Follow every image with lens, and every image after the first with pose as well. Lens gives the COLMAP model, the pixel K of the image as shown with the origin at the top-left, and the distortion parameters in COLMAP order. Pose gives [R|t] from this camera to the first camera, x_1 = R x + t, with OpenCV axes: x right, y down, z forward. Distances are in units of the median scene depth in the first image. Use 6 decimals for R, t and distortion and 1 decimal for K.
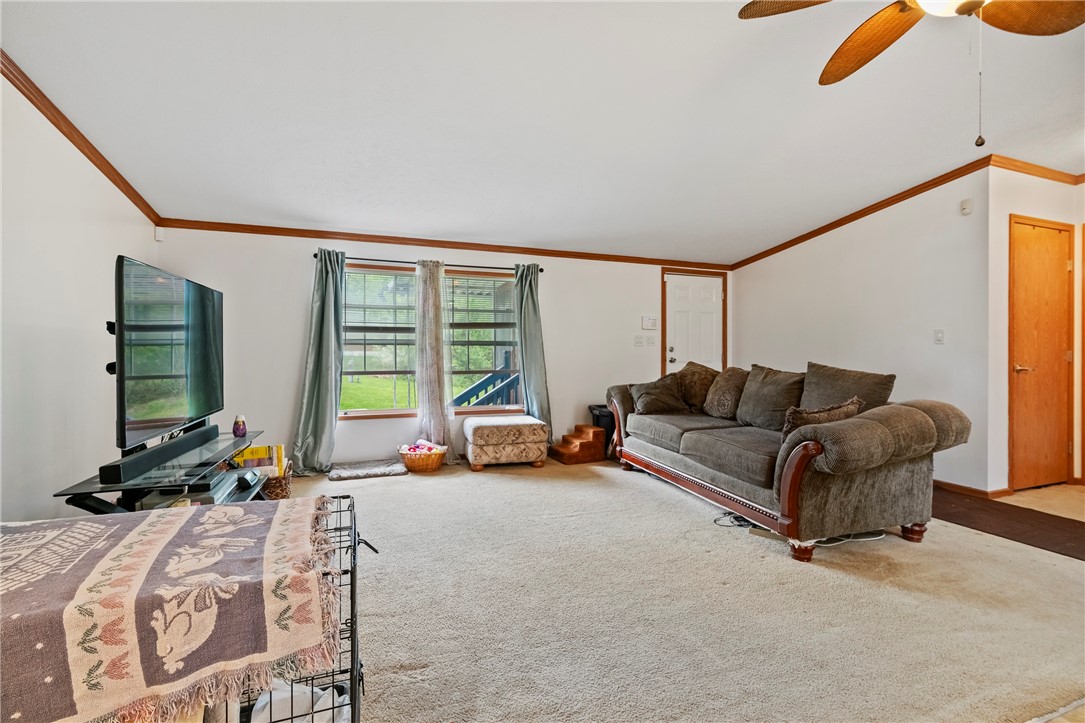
lens RADIAL K [[487.7, 0, 539.2], [0, 487.7, 352.6], [0, 0, 1]] dist [-0.011900, 0.005641]
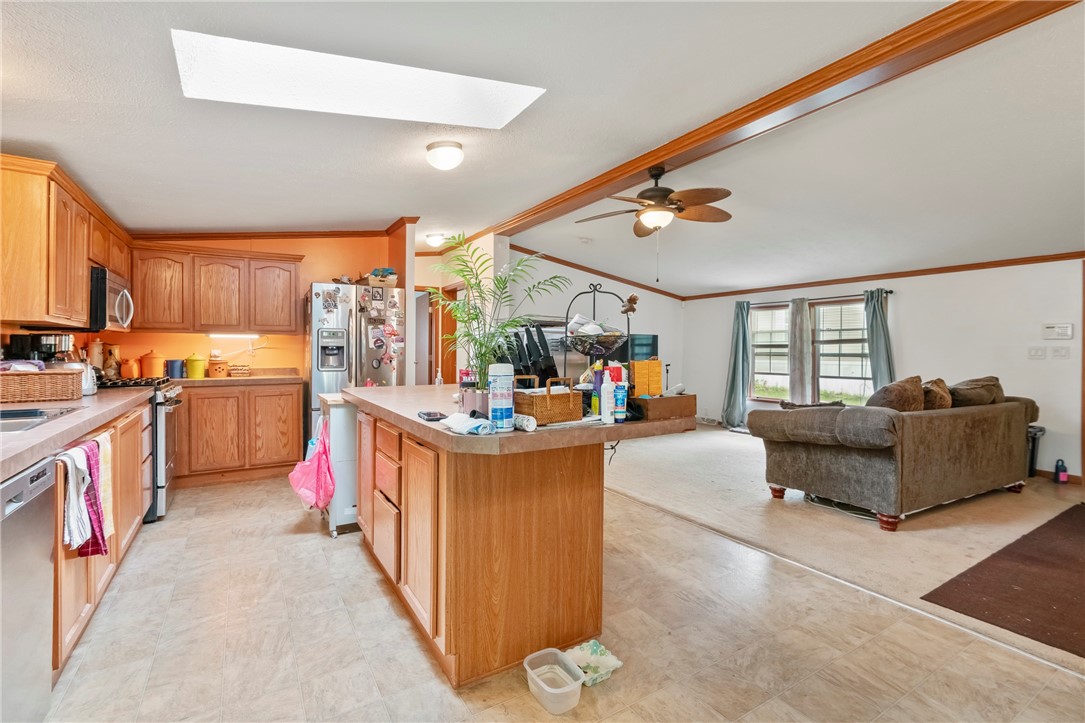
lens RADIAL K [[487.7, 0, 541.8], [0, 487.7, 354.8], [0, 0, 1]] dist [-0.011900, 0.005641]
pose [[0.189179, 0.006195, -0.981923, 1.075052], [-0.013851, 0.999897, 0.003640, -0.014924], [0.981845, 0.012912, 0.189245, -0.024419]]
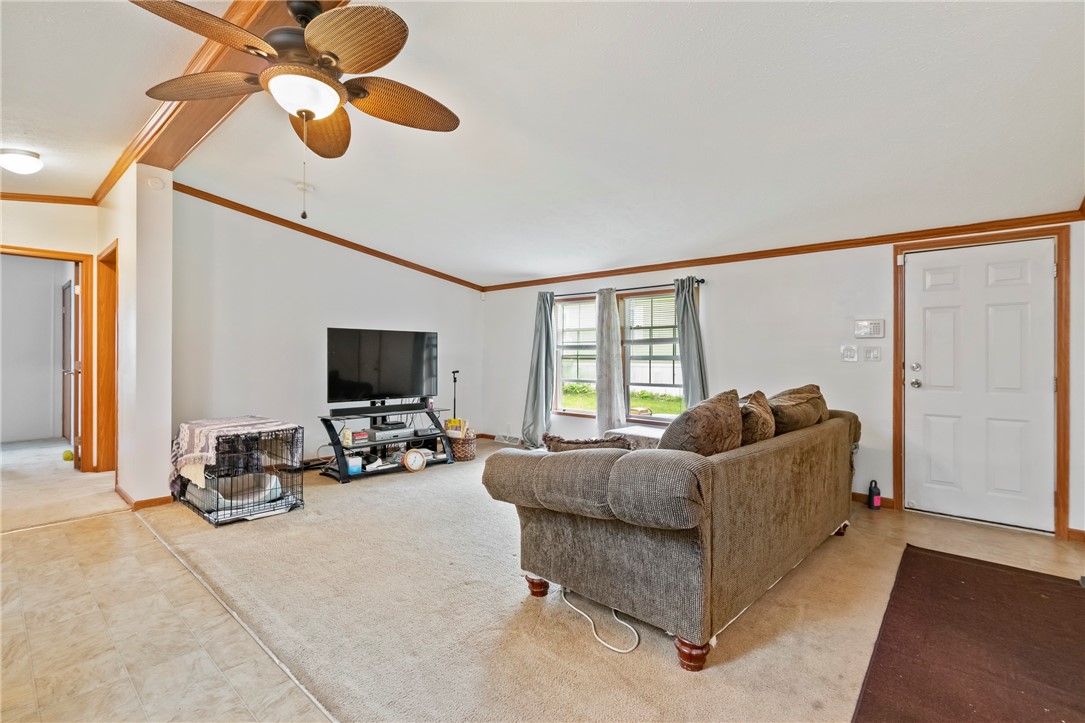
lens RADIAL K [[487.7, 0, 545.2], [0, 487.7, 361.8], [0, 0, 1]] dist [-0.011900, 0.005641]
pose [[0.472781, 0.009655, -0.881127, 0.769835], [-0.007693, 0.999947, 0.006830, -0.017653], [0.881146, 0.003550, 0.472831, 0.313477]]
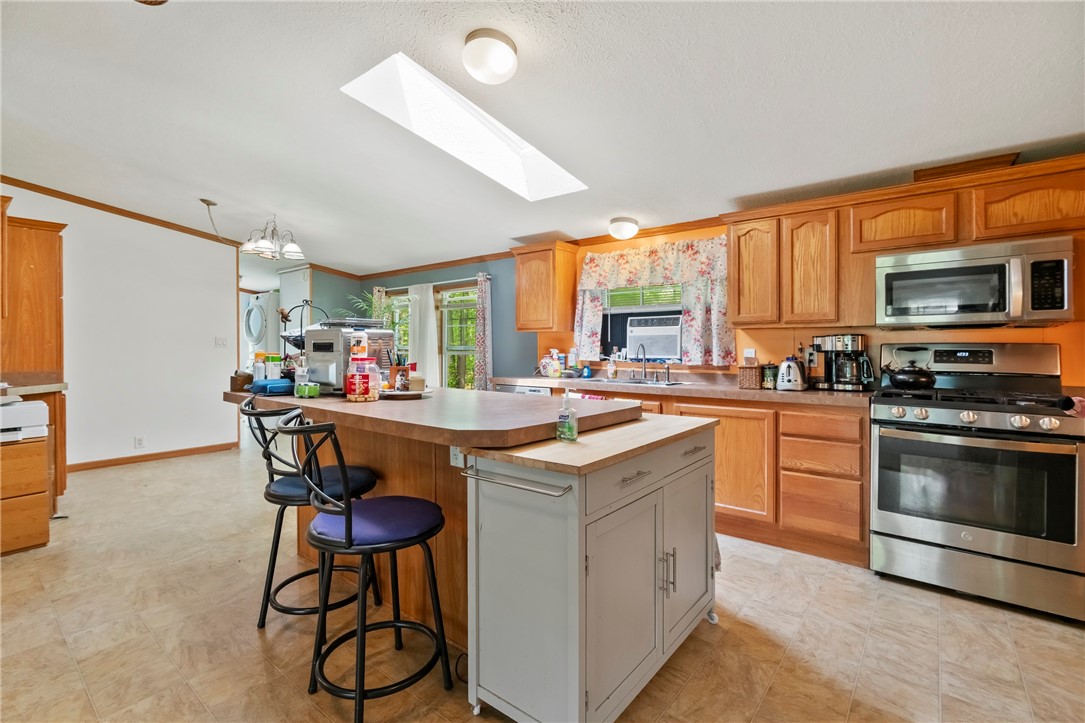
lens RADIAL K [[487.7, 0, 543.3], [0, 487.7, 351.7], [0, 0, 1]] dist [-0.011900, 0.005641]
pose [[-0.502084, -0.012279, 0.864732, -0.031616], [0.003230, 0.999866, 0.016073, -0.019756], [-0.864813, 0.010863, -0.501977, 0.154401]]
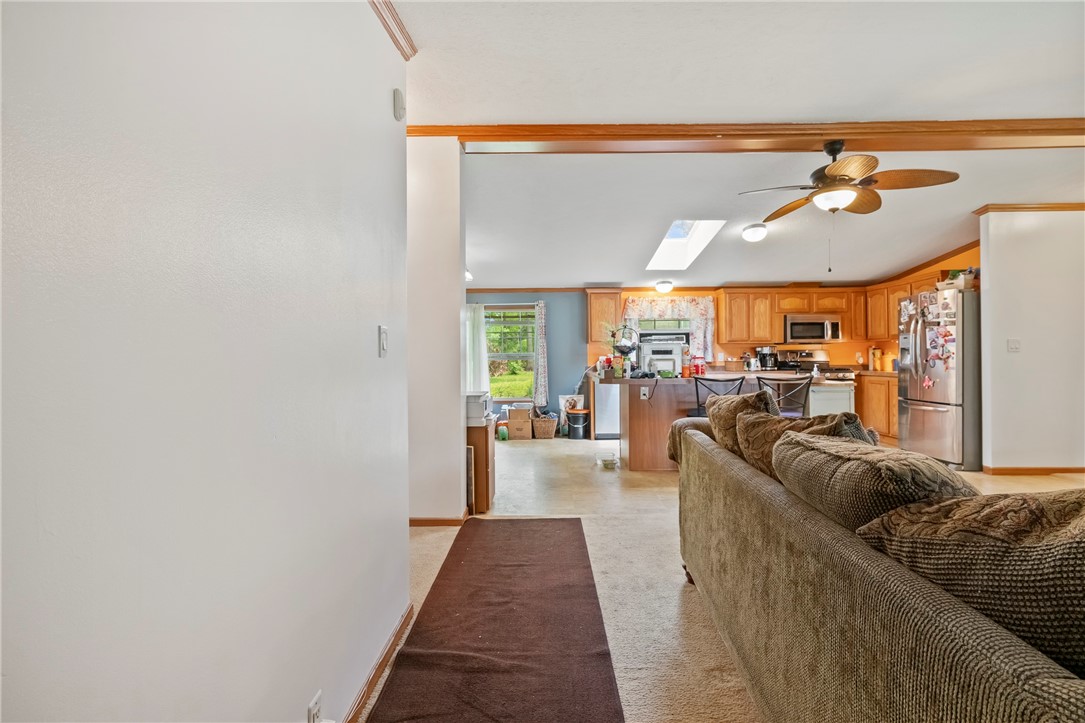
lens RADIAL K [[487.7, 0, 539.2], [0, 487.7, 357.3], [0, 0, 1]] dist [-0.011900, 0.005641]
pose [[-0.927991, 0.000974, 0.372600, 0.431808], [0.006029, 0.999905, 0.012401, -0.020331], [-0.372553, 0.013755, -0.927909, 1.179069]]
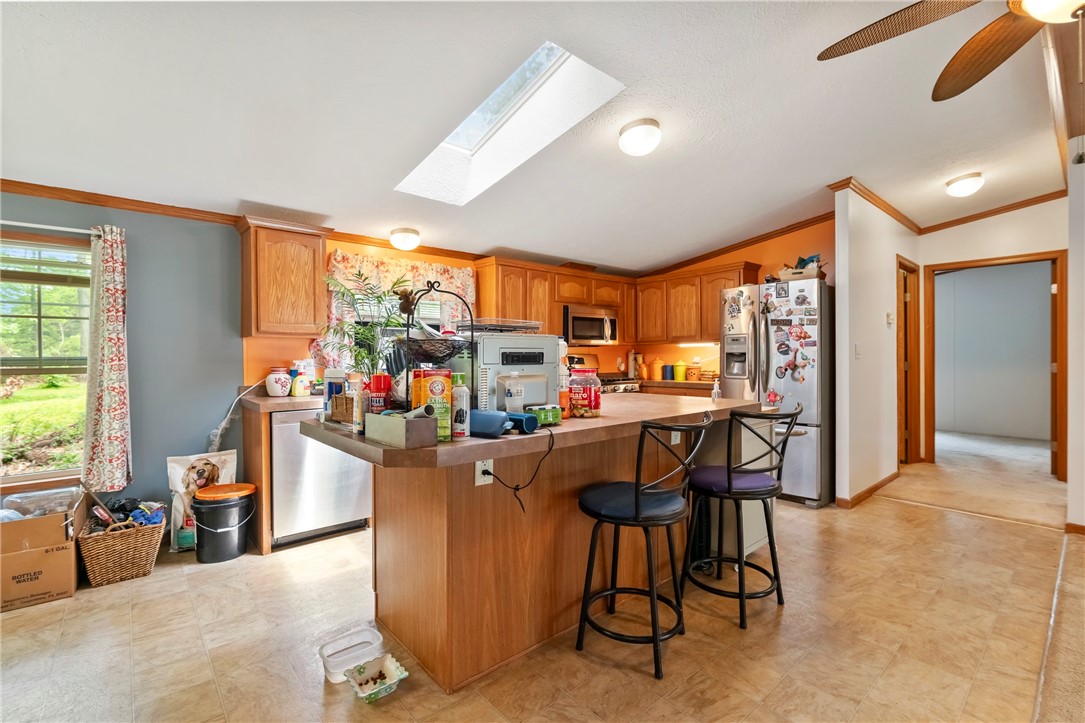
lens RADIAL K [[487.7, 0, 543.9], [0, 487.7, 358.9], [0, 0, 1]] dist [-0.011900, 0.005641]
pose [[-0.937803, 0.001646, -0.347164, 0.707545], [-0.002429, 0.999933, 0.011303, -0.021016], [0.347160, 0.011444, -0.937736, 0.492157]]
